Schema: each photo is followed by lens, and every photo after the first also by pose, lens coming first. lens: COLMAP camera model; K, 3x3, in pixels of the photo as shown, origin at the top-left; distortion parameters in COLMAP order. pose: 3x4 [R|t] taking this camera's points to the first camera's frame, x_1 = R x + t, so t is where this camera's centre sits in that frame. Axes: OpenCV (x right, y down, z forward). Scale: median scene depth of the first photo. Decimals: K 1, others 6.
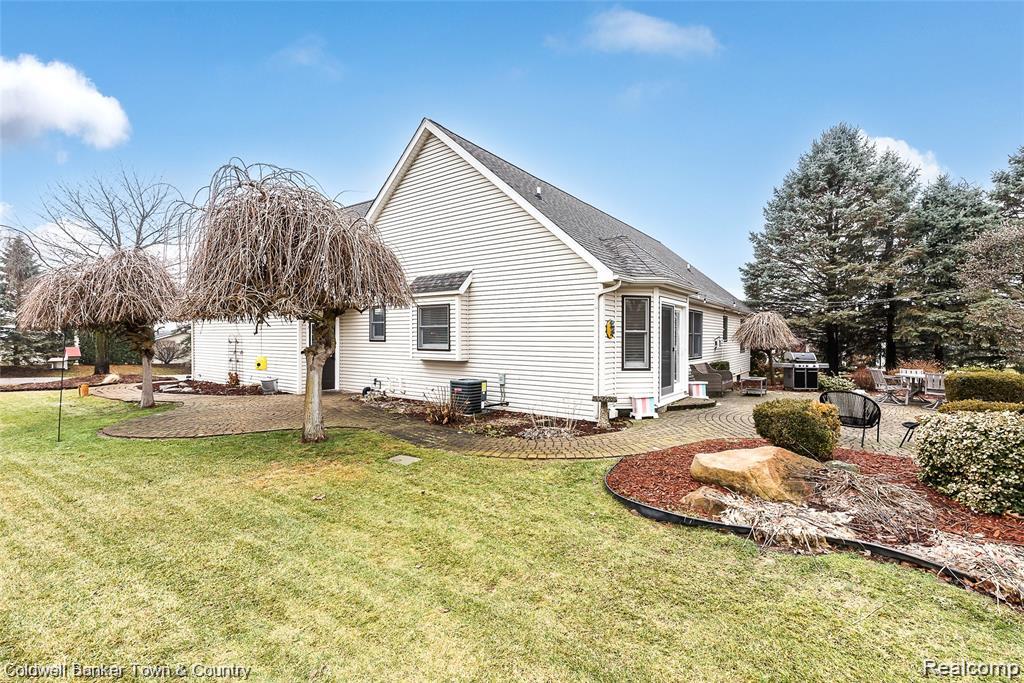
lens RADIAL K [[440.2, 0, 540.8], [0, 440.2, 343.6], [0, 0, 1]] dist [0.002427, 0.000106]
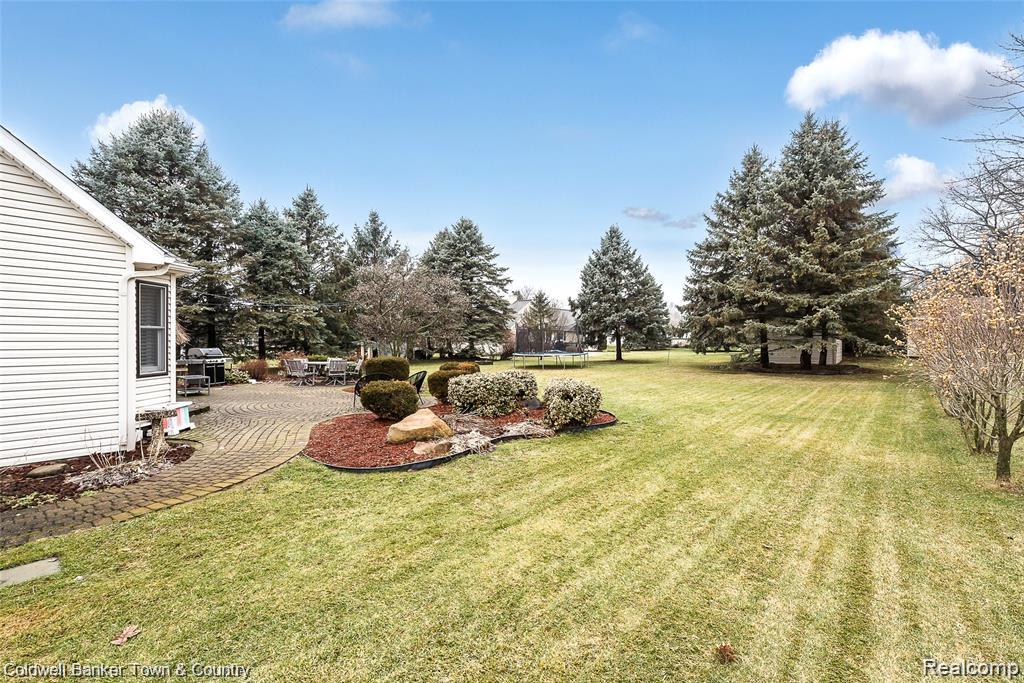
lens RADIAL K [[440.2, 0, 540.8], [0, 440.2, 343.6], [0, 0, 1]] dist [0.002427, 0.000106]
pose [[0.107724, -0.018381, 0.994011, -0.439118], [-0.000628, 0.999828, 0.018557, -0.012057], [-0.994181, -0.002623, 0.107693, 0.190043]]
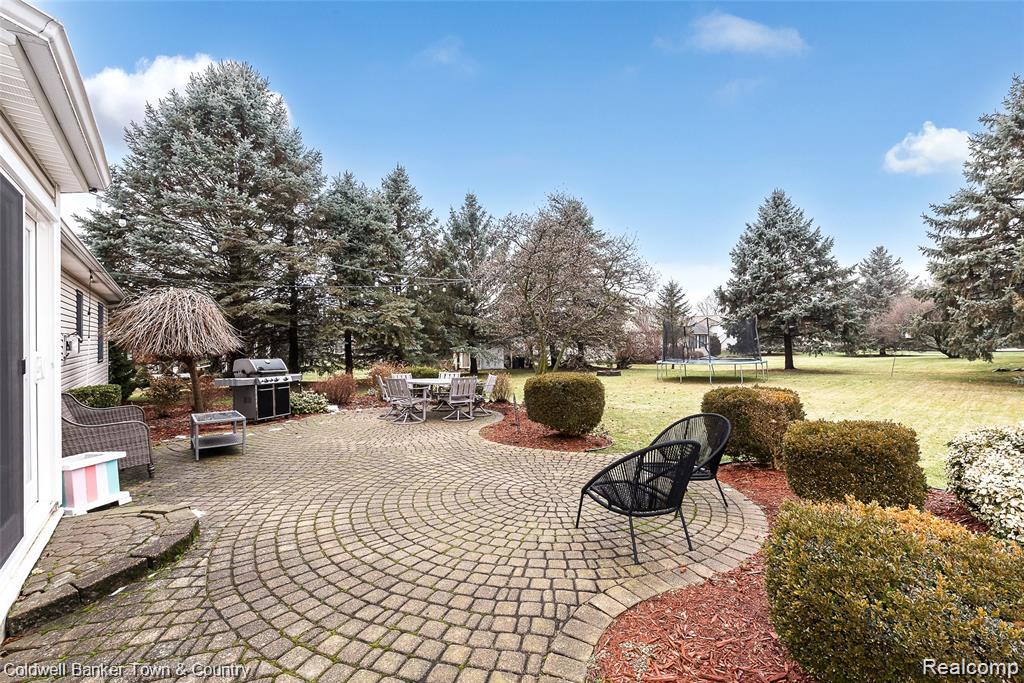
lens RADIAL K [[440.2, 0, 540.8], [0, 440.2, 343.6], [0, 0, 1]] dist [0.002427, 0.000106]
pose [[0.264337, -0.007762, 0.964399, 0.132577], [0.013239, 0.999903, 0.004419, 0.001798], [-0.964339, 0.011599, 0.264414, 0.627226]]
